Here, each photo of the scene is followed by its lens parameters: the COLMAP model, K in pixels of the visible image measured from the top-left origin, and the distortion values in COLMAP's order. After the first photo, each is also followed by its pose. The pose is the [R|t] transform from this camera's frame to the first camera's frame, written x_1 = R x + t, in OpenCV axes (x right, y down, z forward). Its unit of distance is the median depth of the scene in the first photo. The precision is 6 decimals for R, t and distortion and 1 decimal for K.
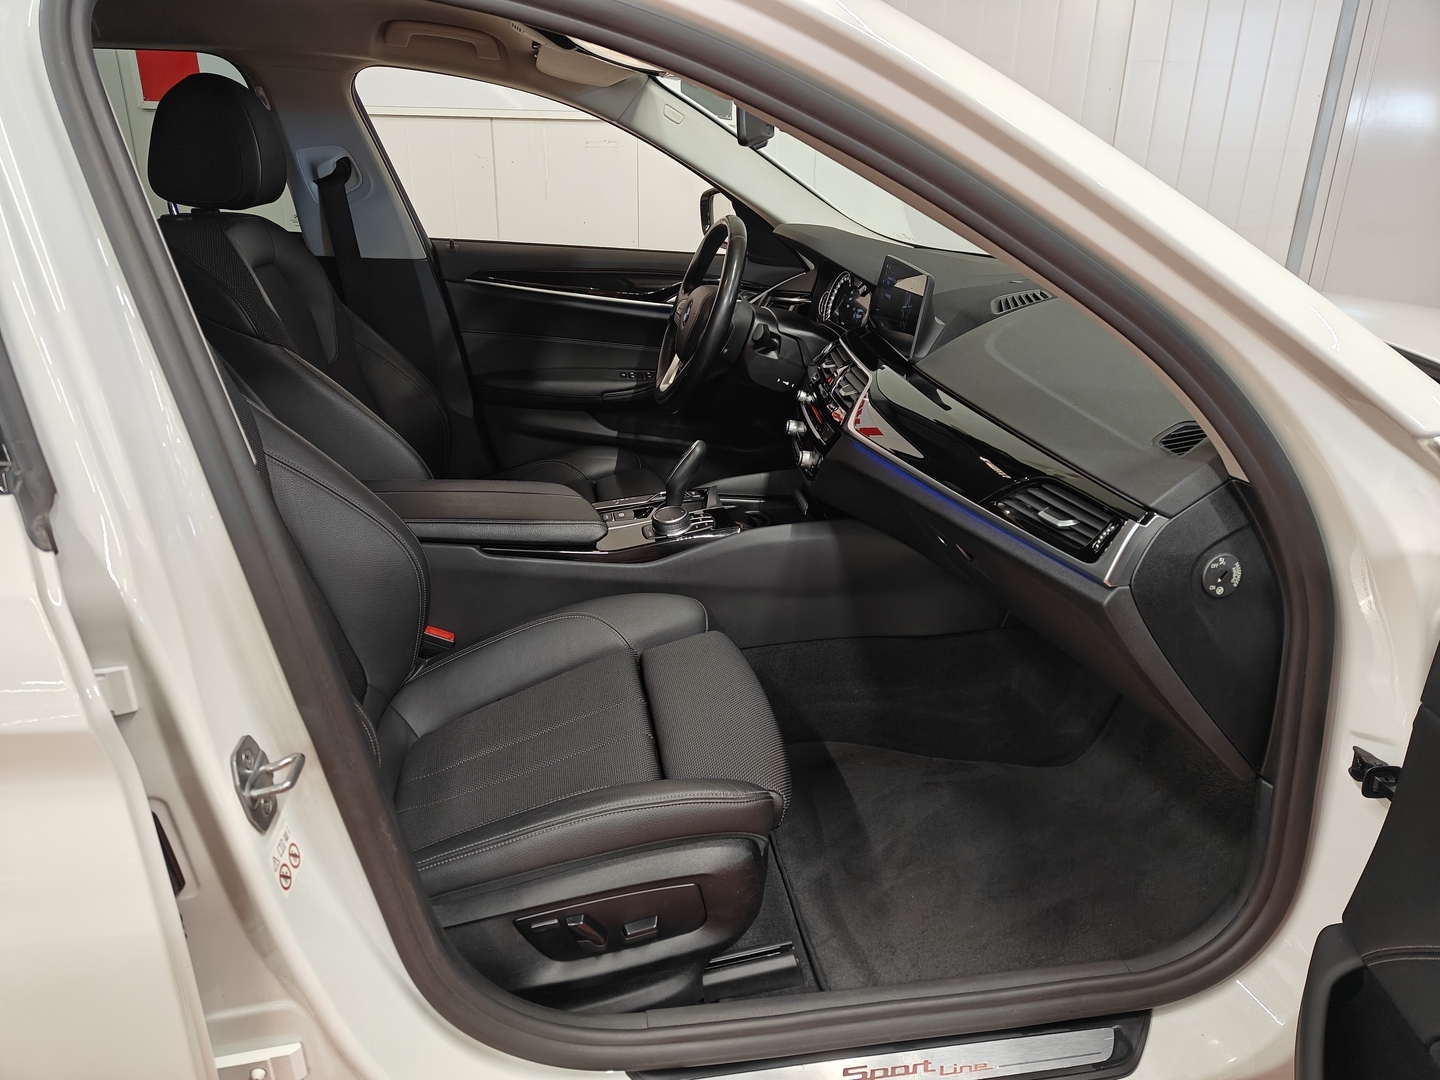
lens RADIAL K [[992.9, 0, 727.2], [0, 992.9, 534.5], [0, 0, 1]] dist [0.001236, -0.003139]
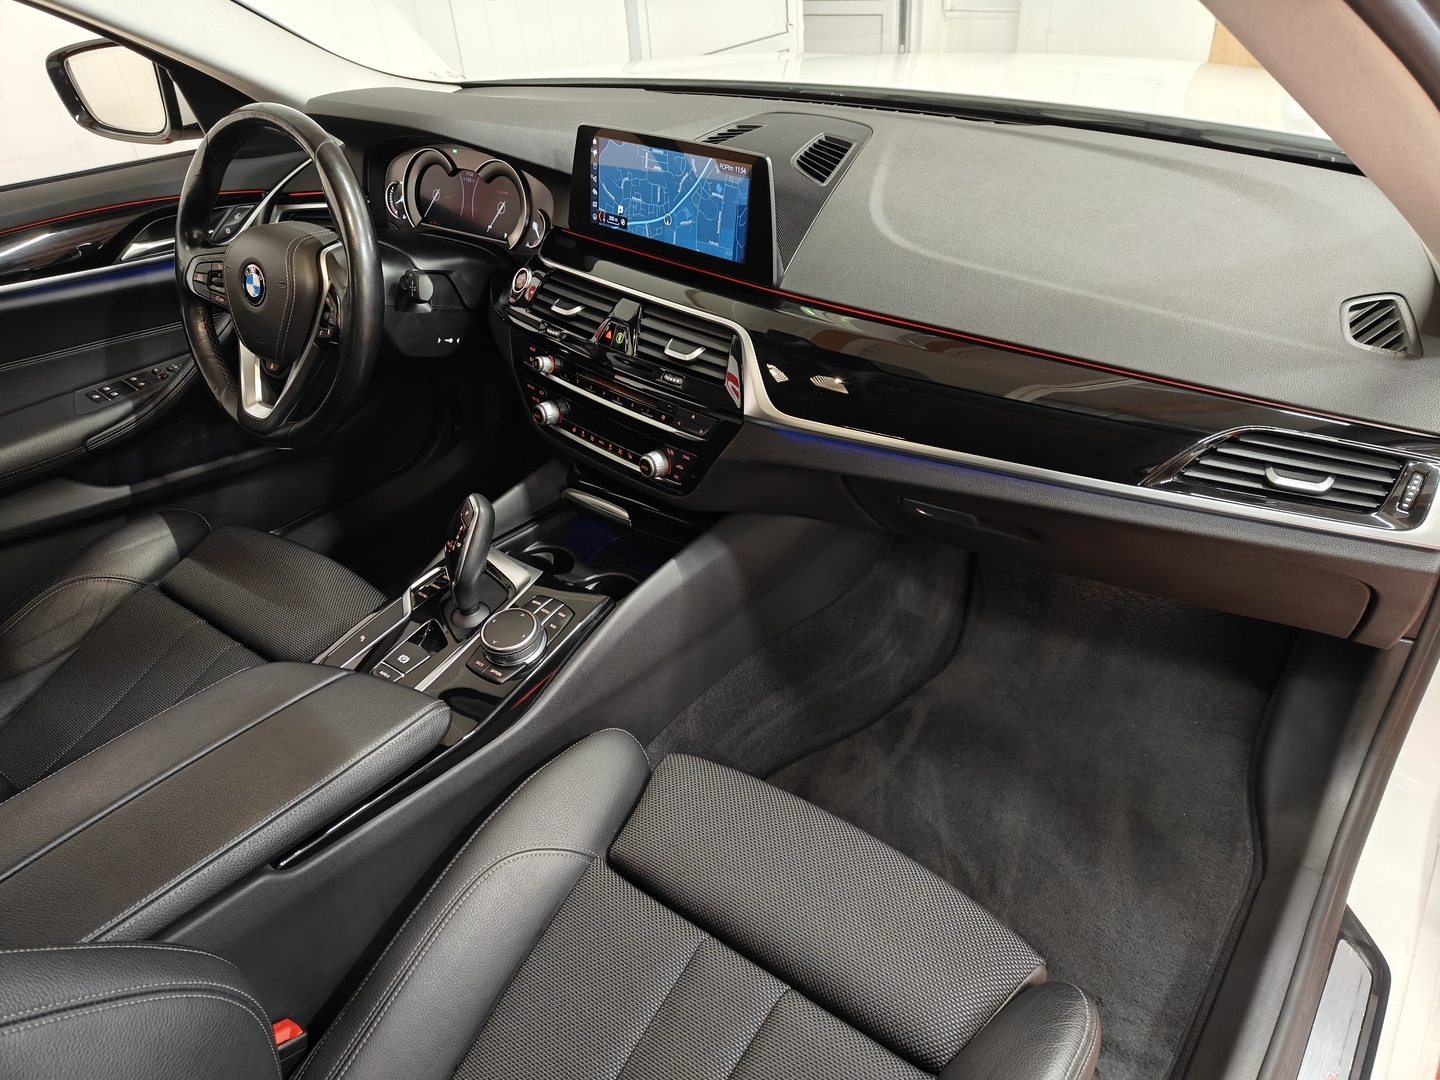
lens RADIAL K [[992.9, 0, 727.2], [0, 992.9, 534.5], [0, 0, 1]] dist [0.001236, -0.003139]
pose [[0.730608, -0.427170, 0.532671, -0.219596], [0.306686, 0.902311, 0.302951, -0.182087], [-0.610046, -0.057975, 0.790242, 0.348997]]
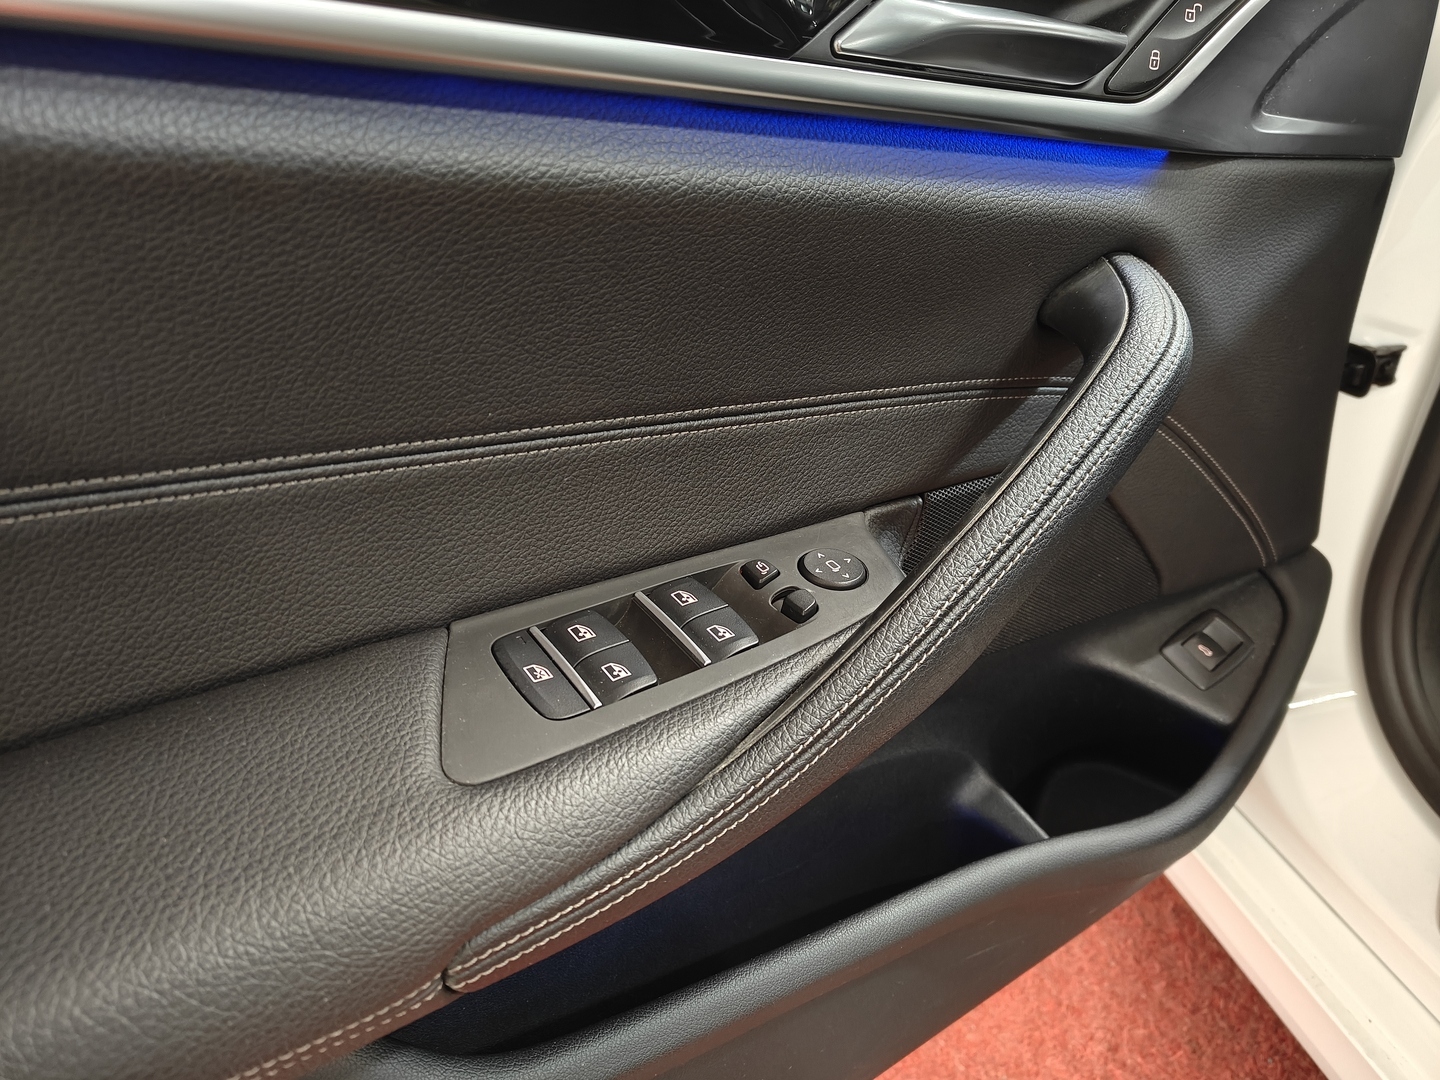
lens RADIAL K [[1020.3, 0, 720.0], [0, 1020.3, 540.0], [0, 0, 1]] dist [0.001467, -0.003805]
pose [[0.901448, -0.204248, 0.381672, -0.156565], [0.163799, 0.977074, 0.136002, -0.231967], [-0.400700, -0.060081, 0.914237, 1.067579]]
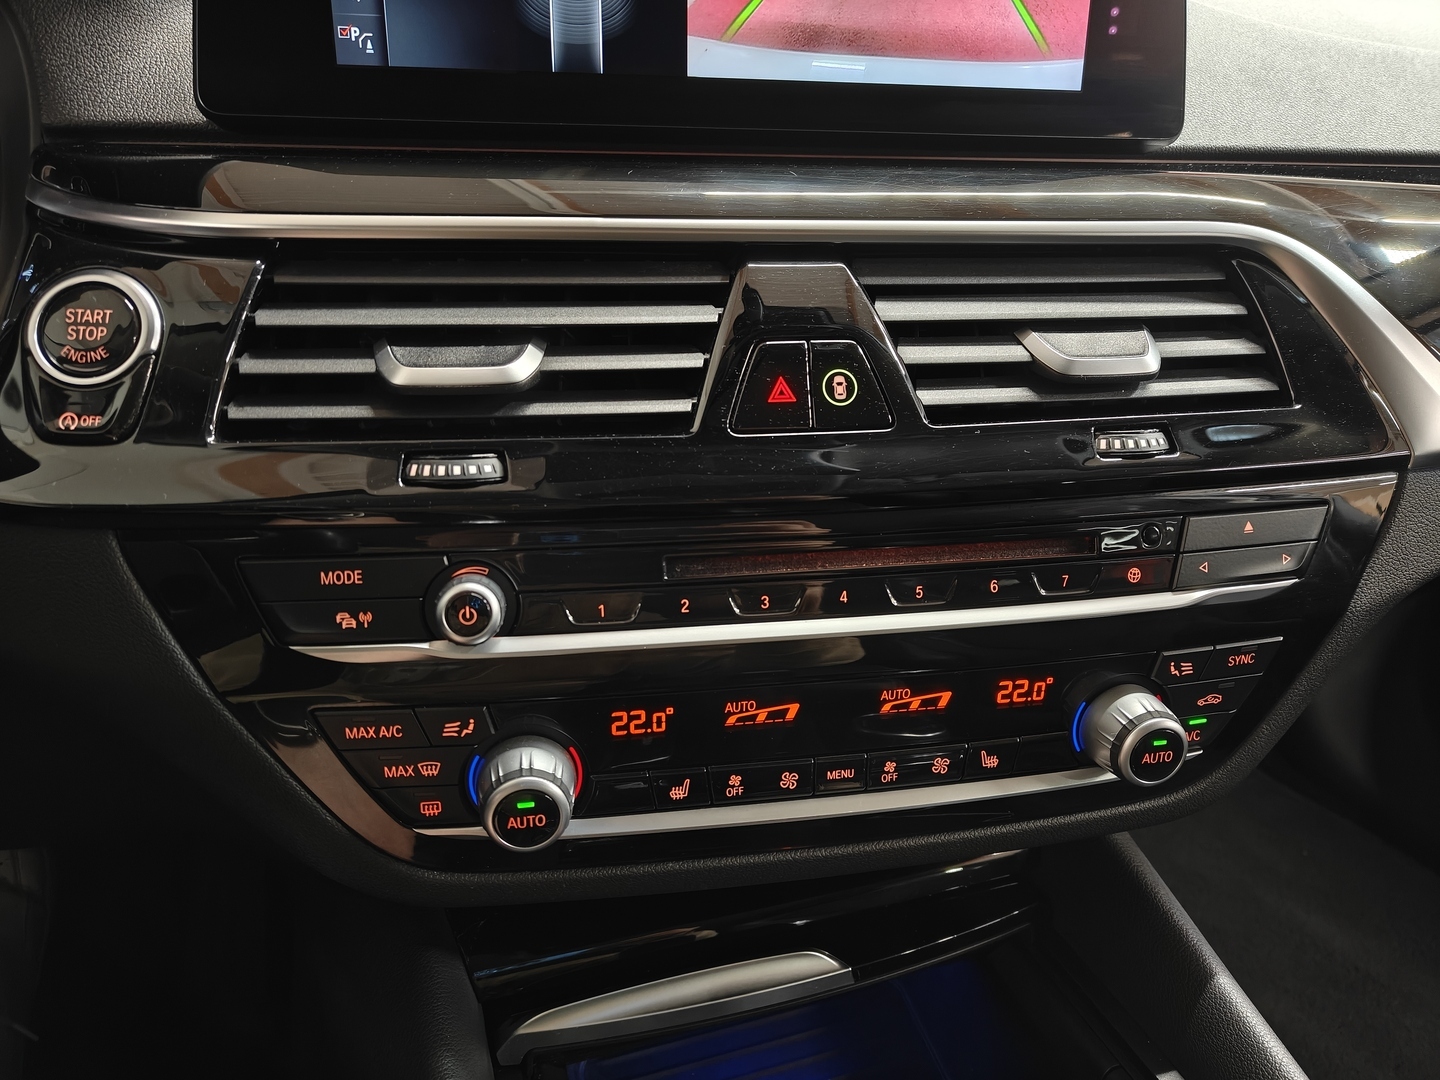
lens RADIAL K [[992.9, 0, 727.2], [0, 992.9, 534.5], [0, 0, 1]] dist [0.001236, -0.003139]
pose [[-0.141613, -0.472063, 0.870117, -0.057087], [0.315692, 0.811544, 0.491665, -0.193716], [-0.938235, 0.344315, 0.034102, 0.862667]]
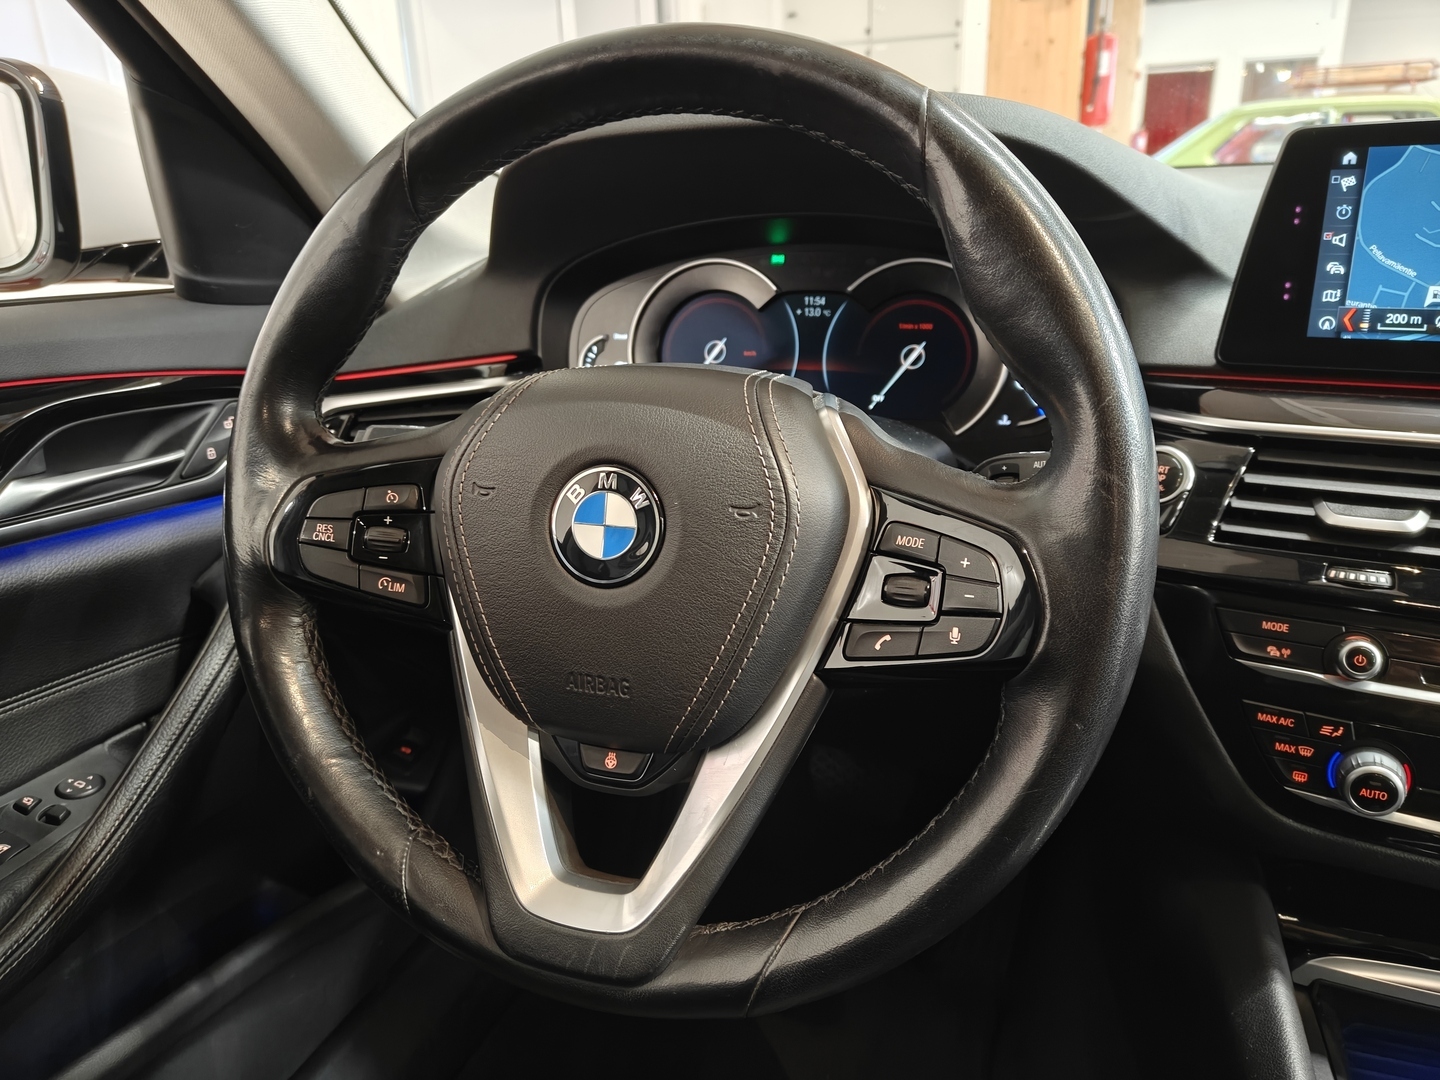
lens RADIAL K [[1020.3, 0, 720.0], [0, 1020.3, 540.0], [0, 0, 1]] dist [0.001467, -0.003805]
pose [[0.486861, -0.318876, 0.813194, -0.200236], [0.351963, 0.923675, 0.151478, -0.245143], [-0.799430, 0.212466, 0.561934, 0.884464]]
